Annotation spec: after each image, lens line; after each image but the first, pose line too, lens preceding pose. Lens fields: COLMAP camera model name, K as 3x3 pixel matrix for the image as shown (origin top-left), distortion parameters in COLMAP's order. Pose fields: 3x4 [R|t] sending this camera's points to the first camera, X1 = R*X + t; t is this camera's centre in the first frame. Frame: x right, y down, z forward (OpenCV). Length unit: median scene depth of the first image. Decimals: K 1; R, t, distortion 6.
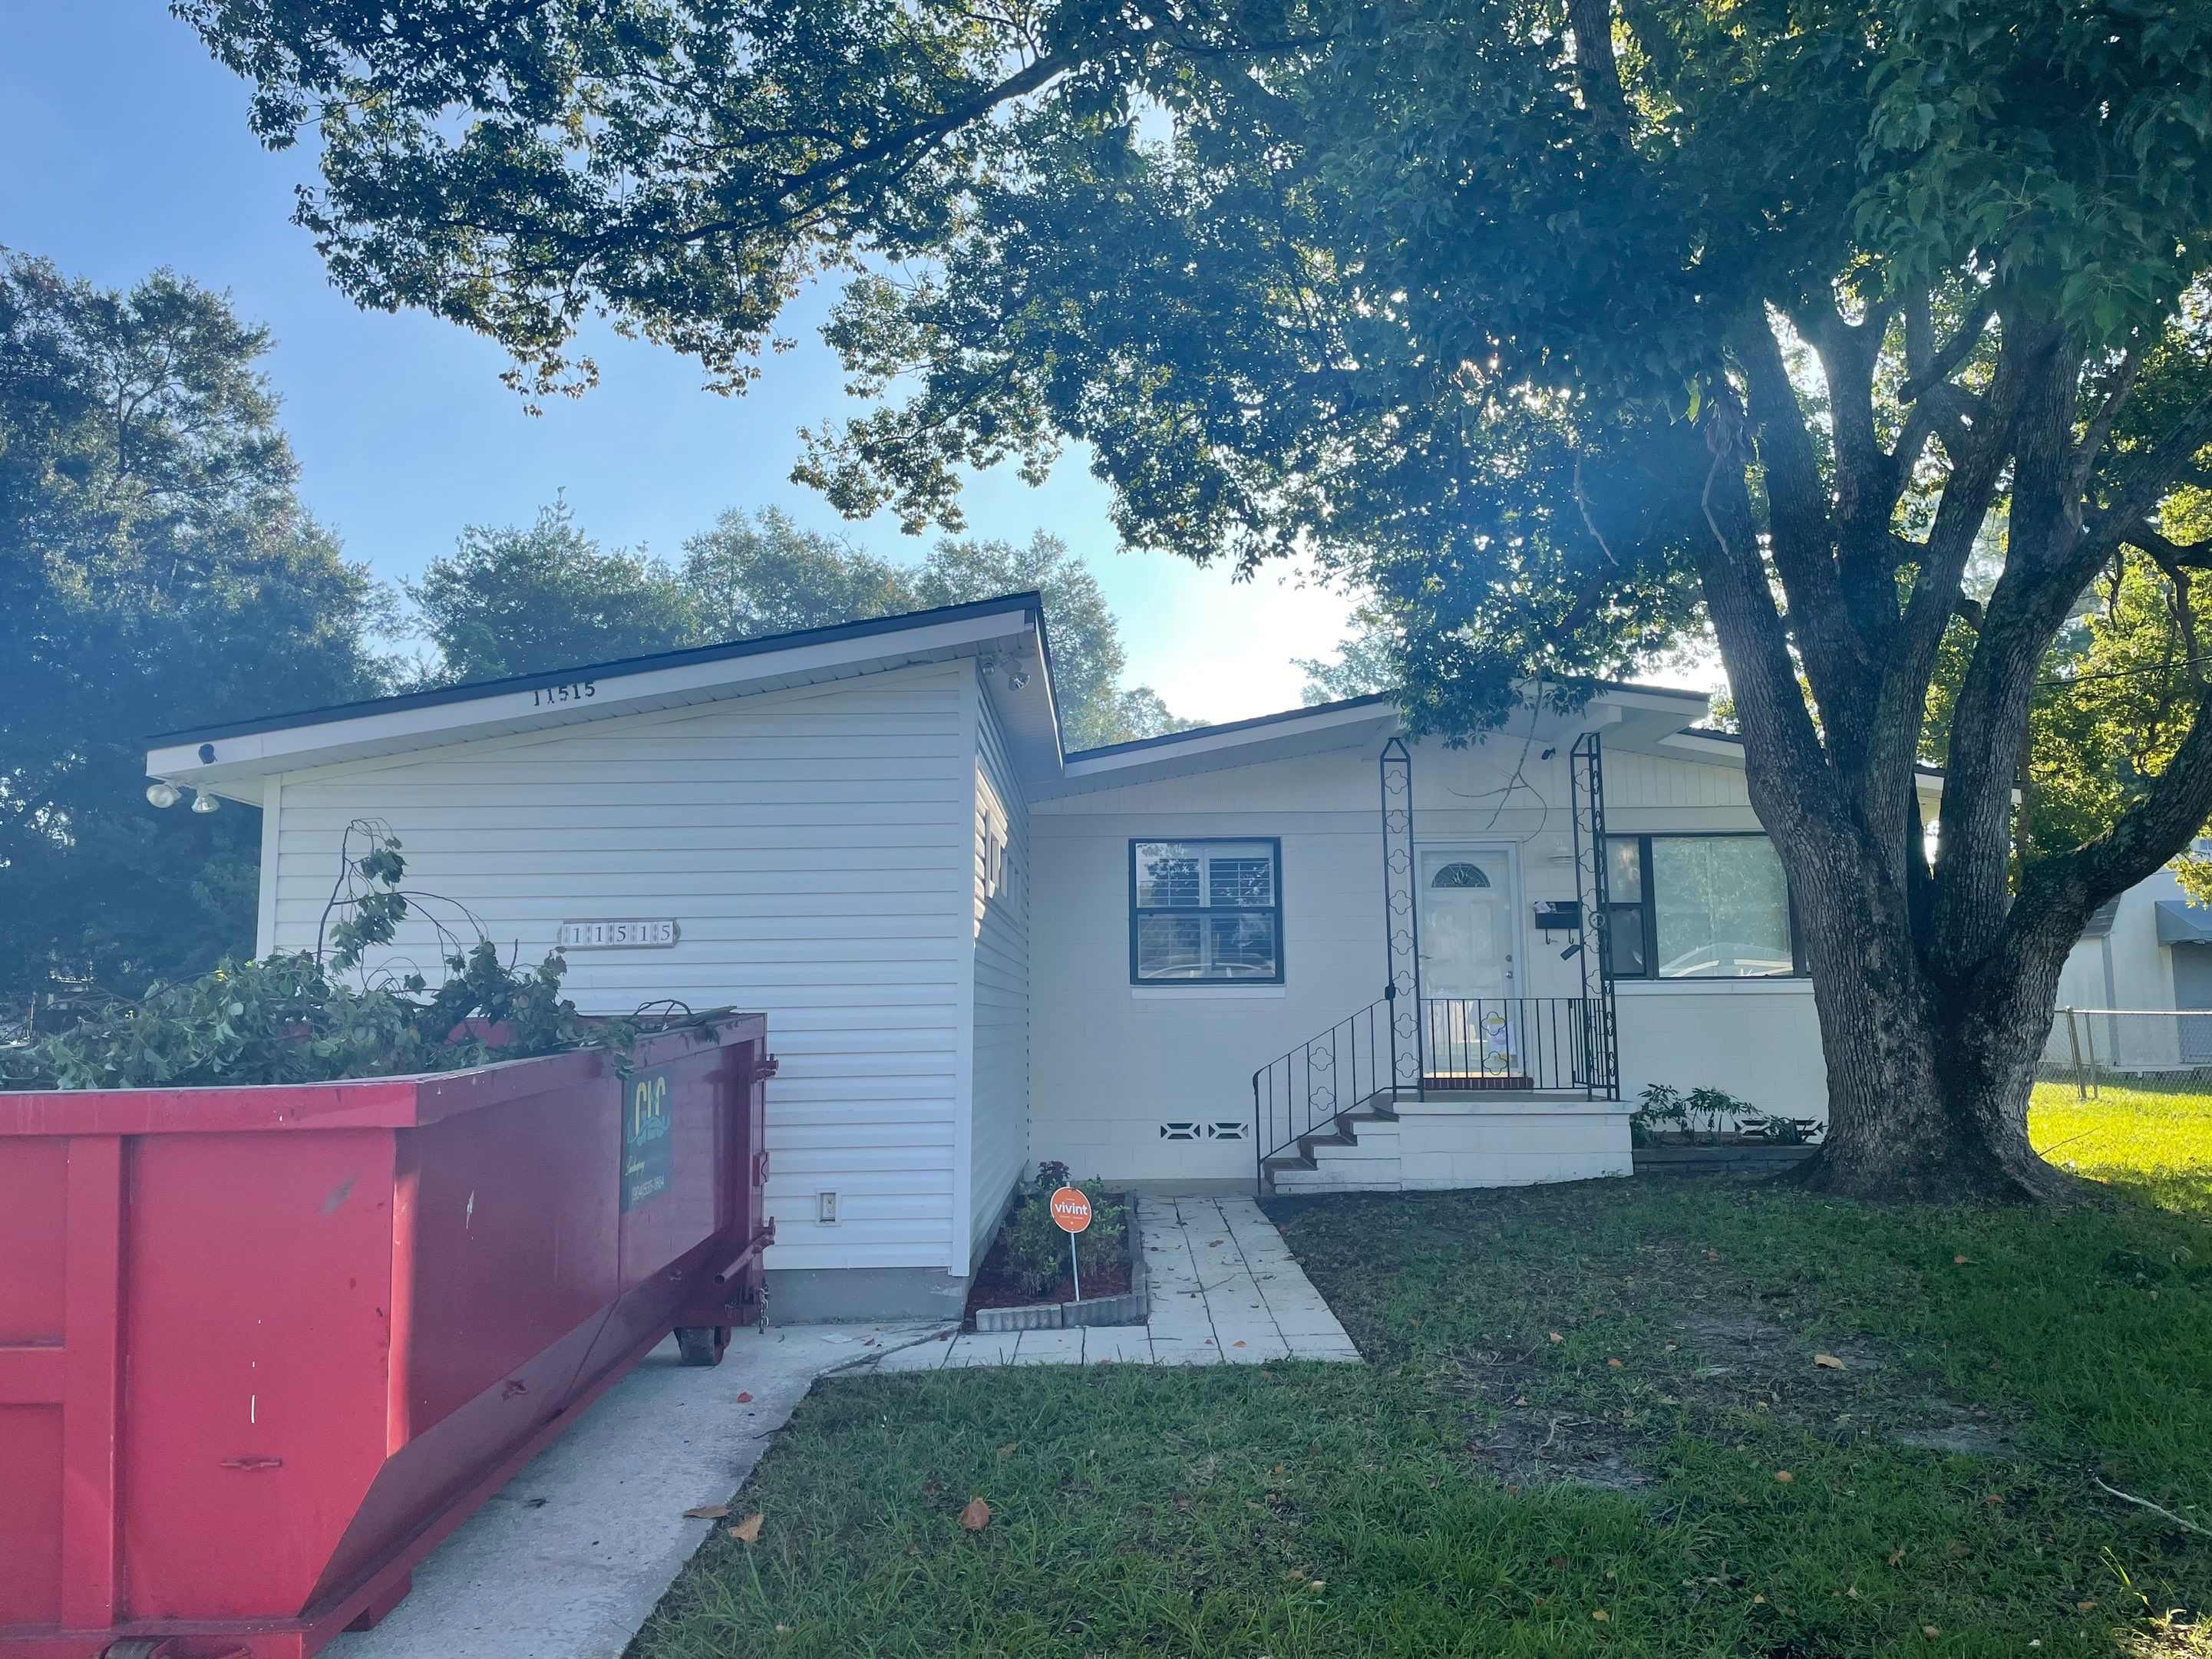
lens RADIAL K [[1720.2, 0, 1106.0], [0, 1720.2, 829.5], [0, 0, 1]] dist [0.003544, -0.001347]
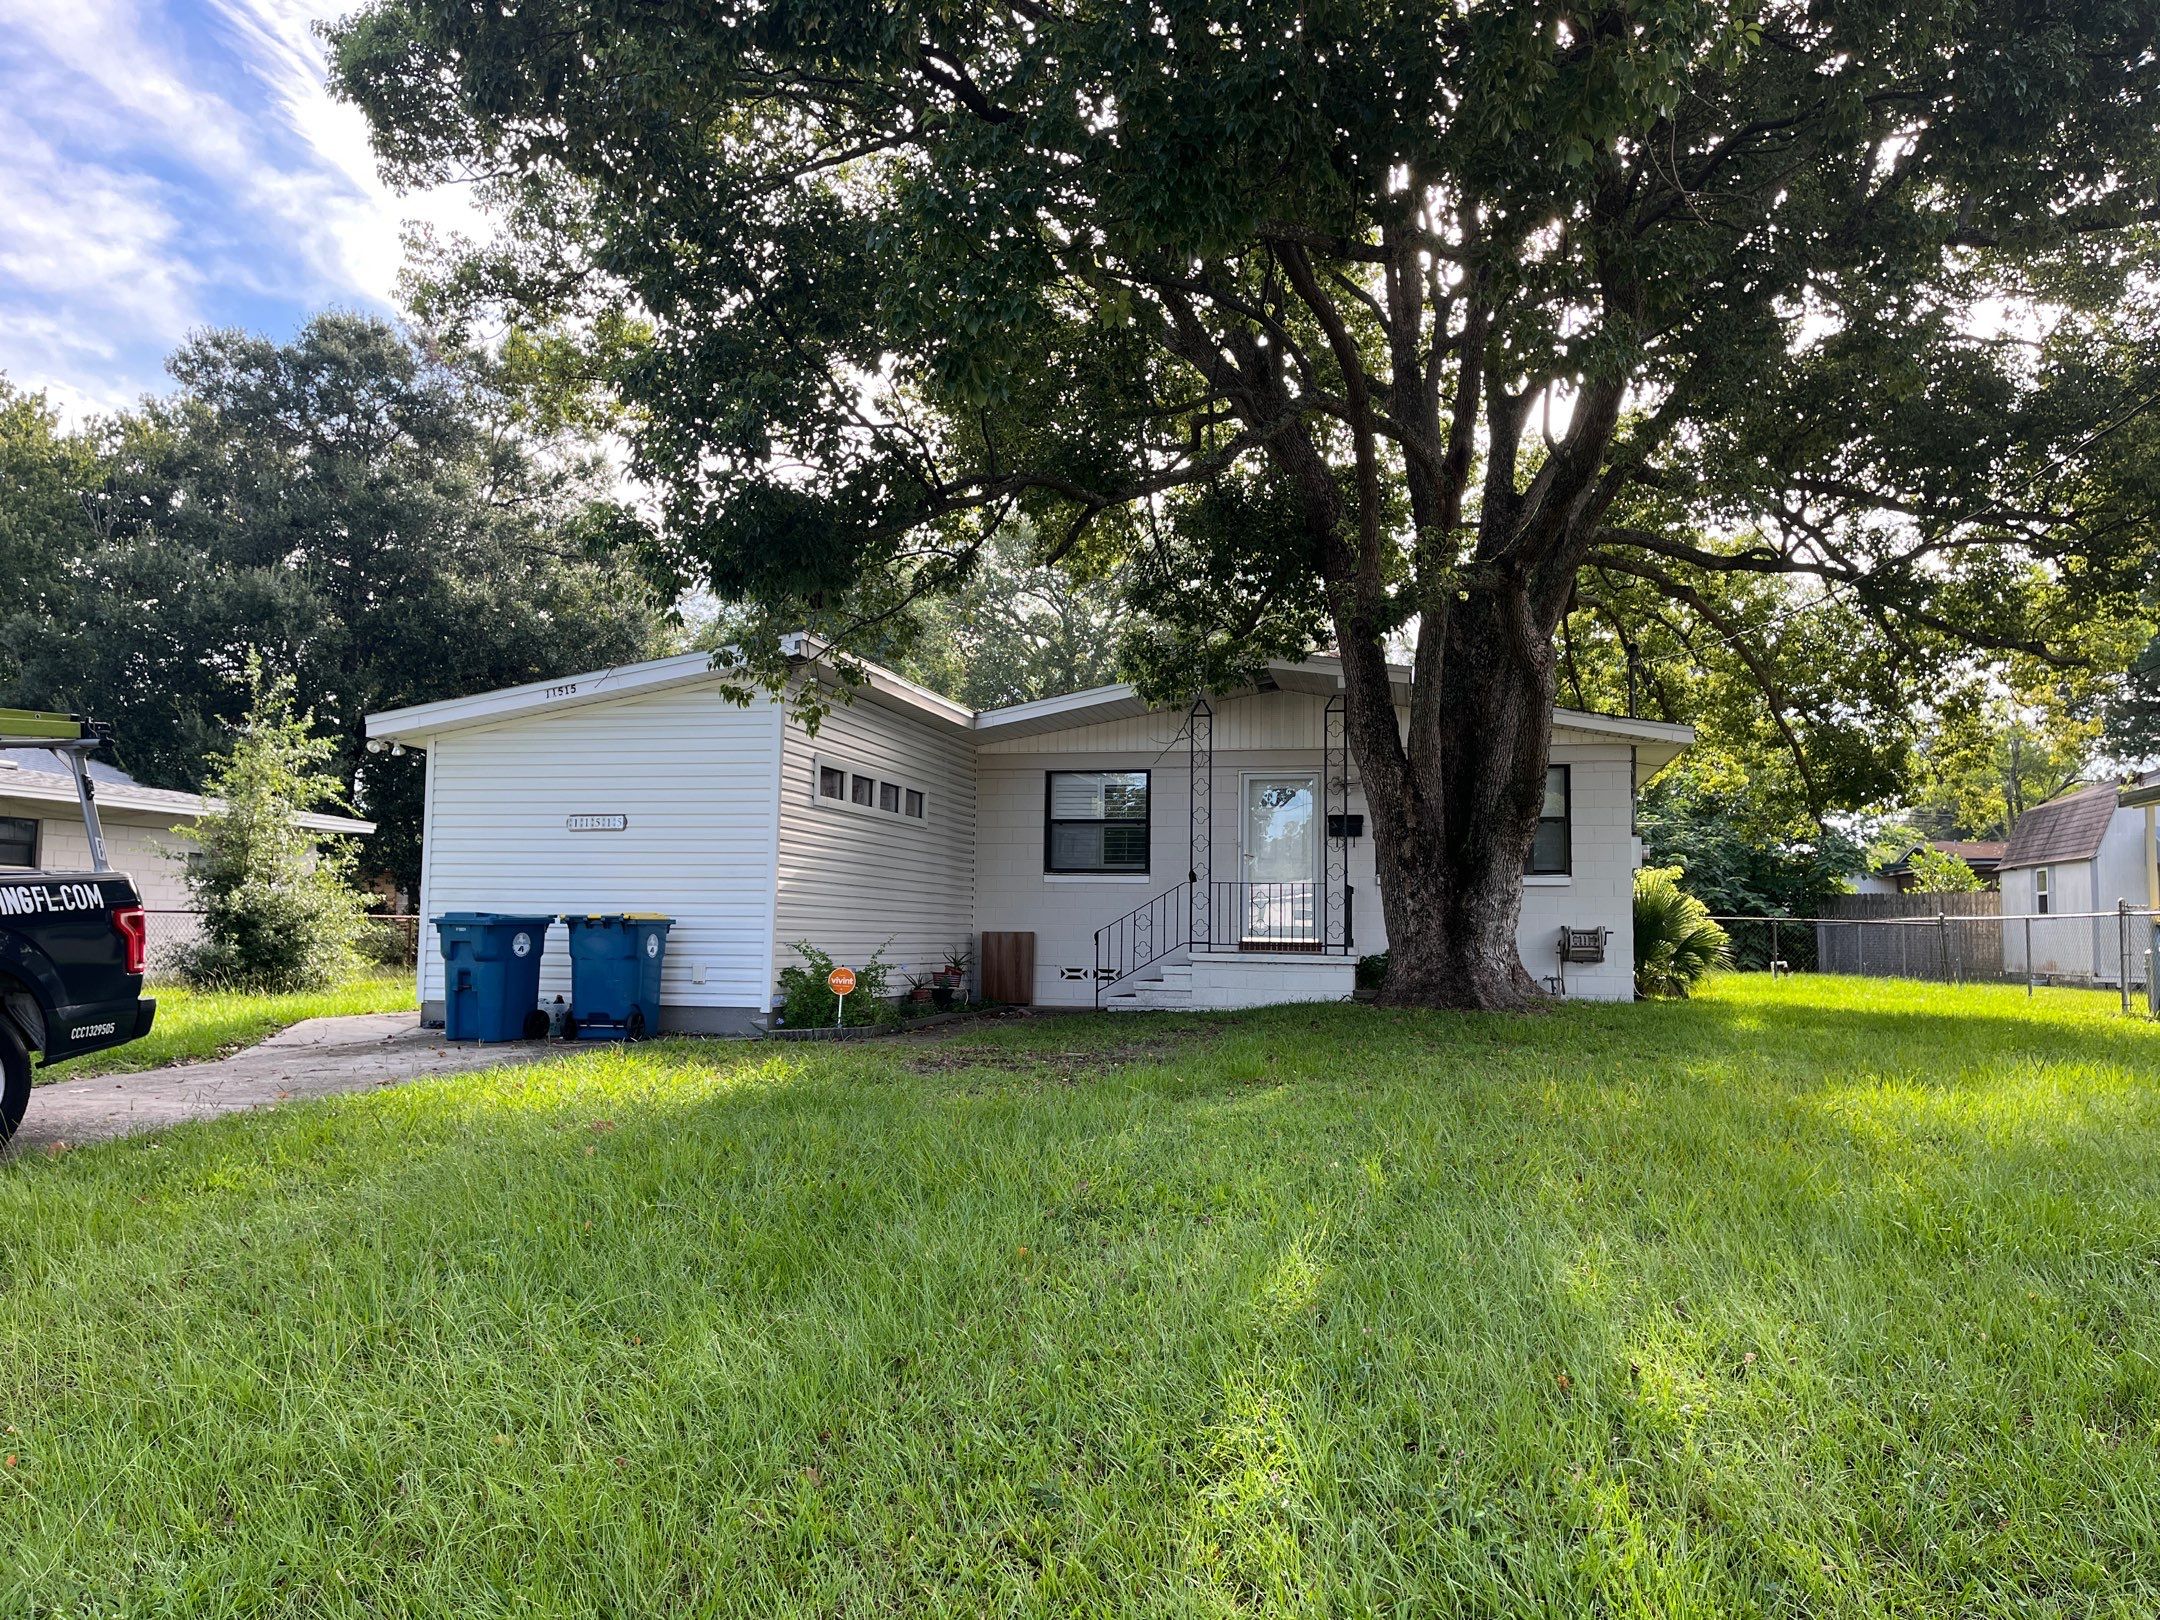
lens RADIAL K [[1680.0, 0, 1080.0], [0, 1680.0, 810.0], [0, 0, 1]] dist [0.003544, -0.001347]
pose [[0.975413, 0.006925, -0.220277, 0.382731], [-0.000425, 0.999563, 0.029541, -0.003325], [0.220385, -0.028721, 0.974990, -0.390584]]
